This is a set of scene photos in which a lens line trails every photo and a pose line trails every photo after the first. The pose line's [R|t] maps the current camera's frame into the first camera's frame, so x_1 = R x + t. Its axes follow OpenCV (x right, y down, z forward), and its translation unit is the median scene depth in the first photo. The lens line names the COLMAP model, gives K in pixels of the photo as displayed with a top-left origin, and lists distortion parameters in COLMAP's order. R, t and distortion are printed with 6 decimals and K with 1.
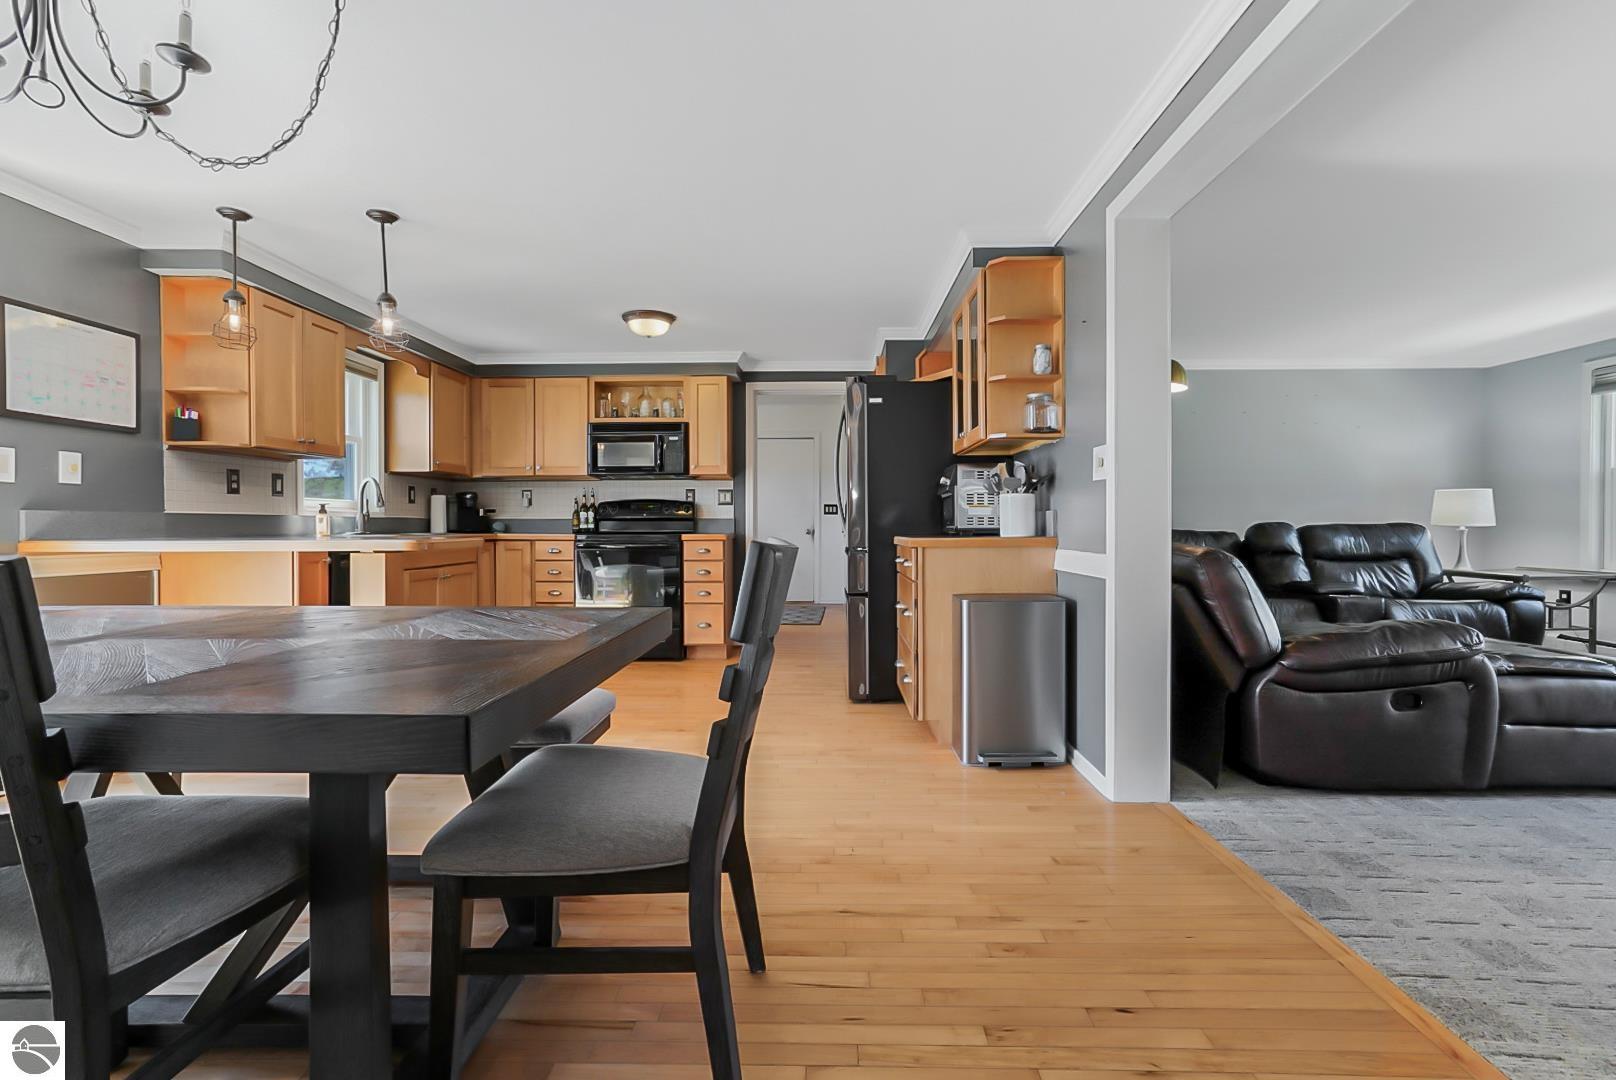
lens RADIAL K [[739.7, 0, 813.7], [0, 739.7, 533.4], [0, 0, 1]] dist [-0.022570, 0.019801]
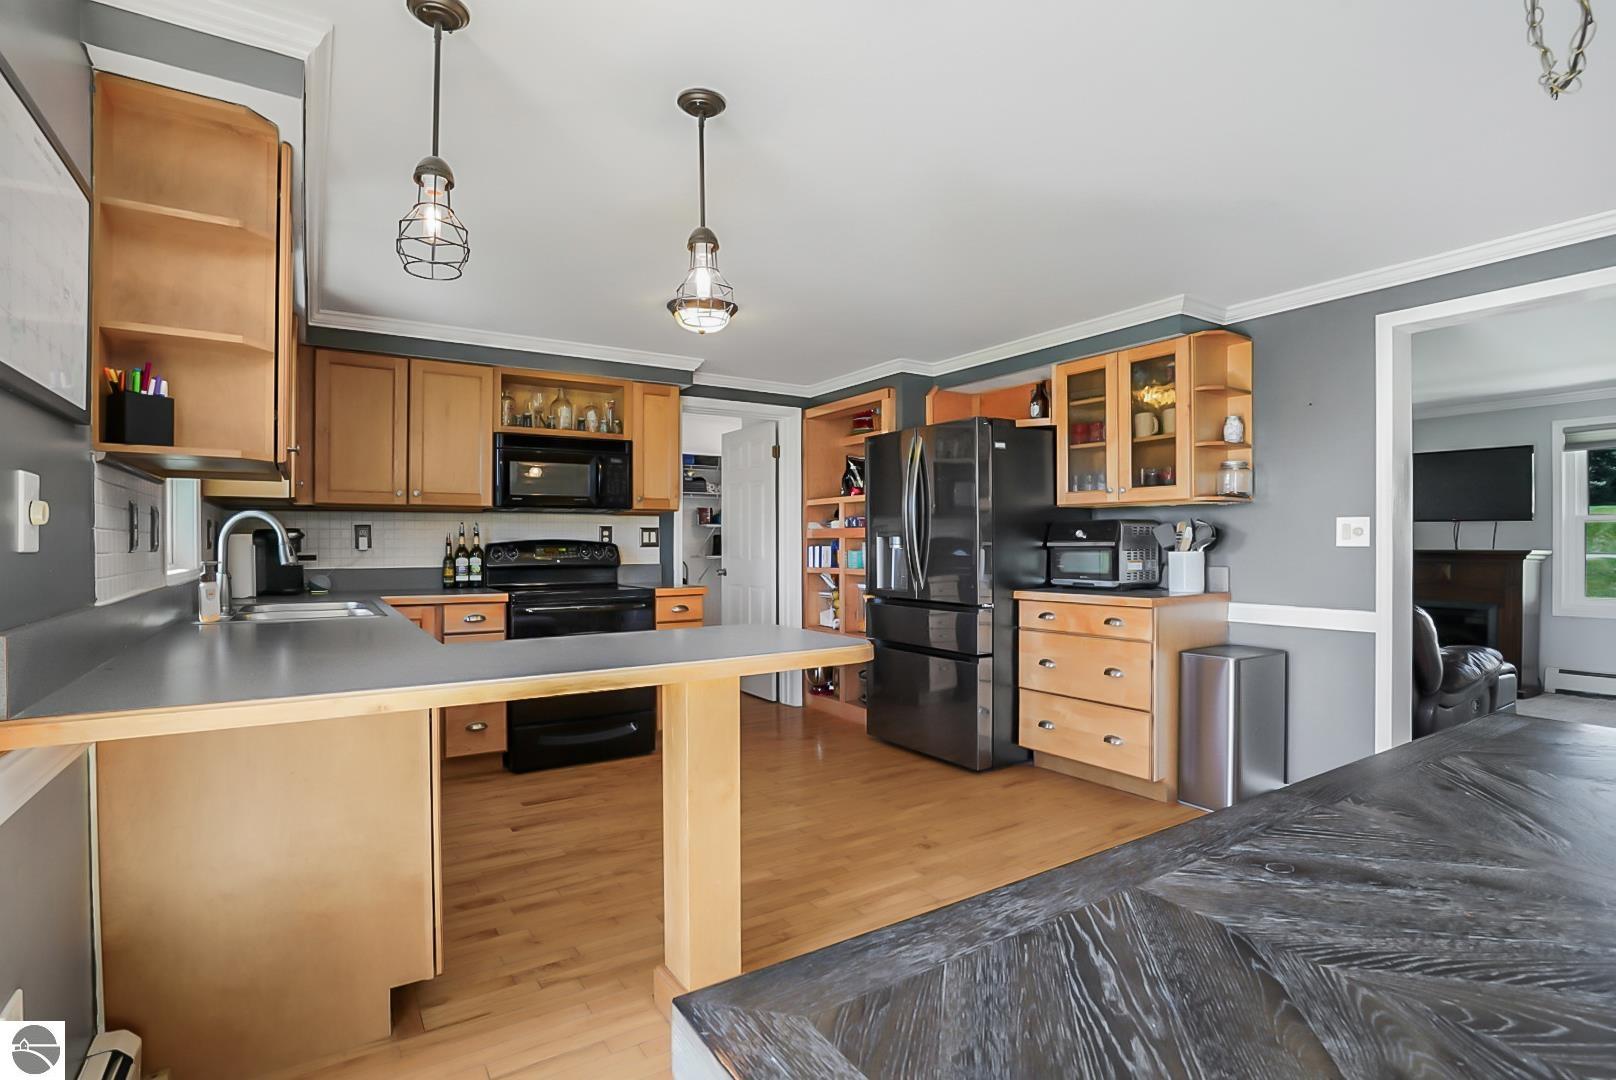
lens RADIAL K [[767.7, 0, 803.7], [0, 767.7, 552.6], [0, 0, 1]] dist [-0.060537, 0.026007]
pose [[0.829081, -0.008045, 0.559071, -0.520258], [0.008263, 0.999964, 0.002136, -0.038327], [-0.559068, 0.002849, 0.829117, 0.267458]]
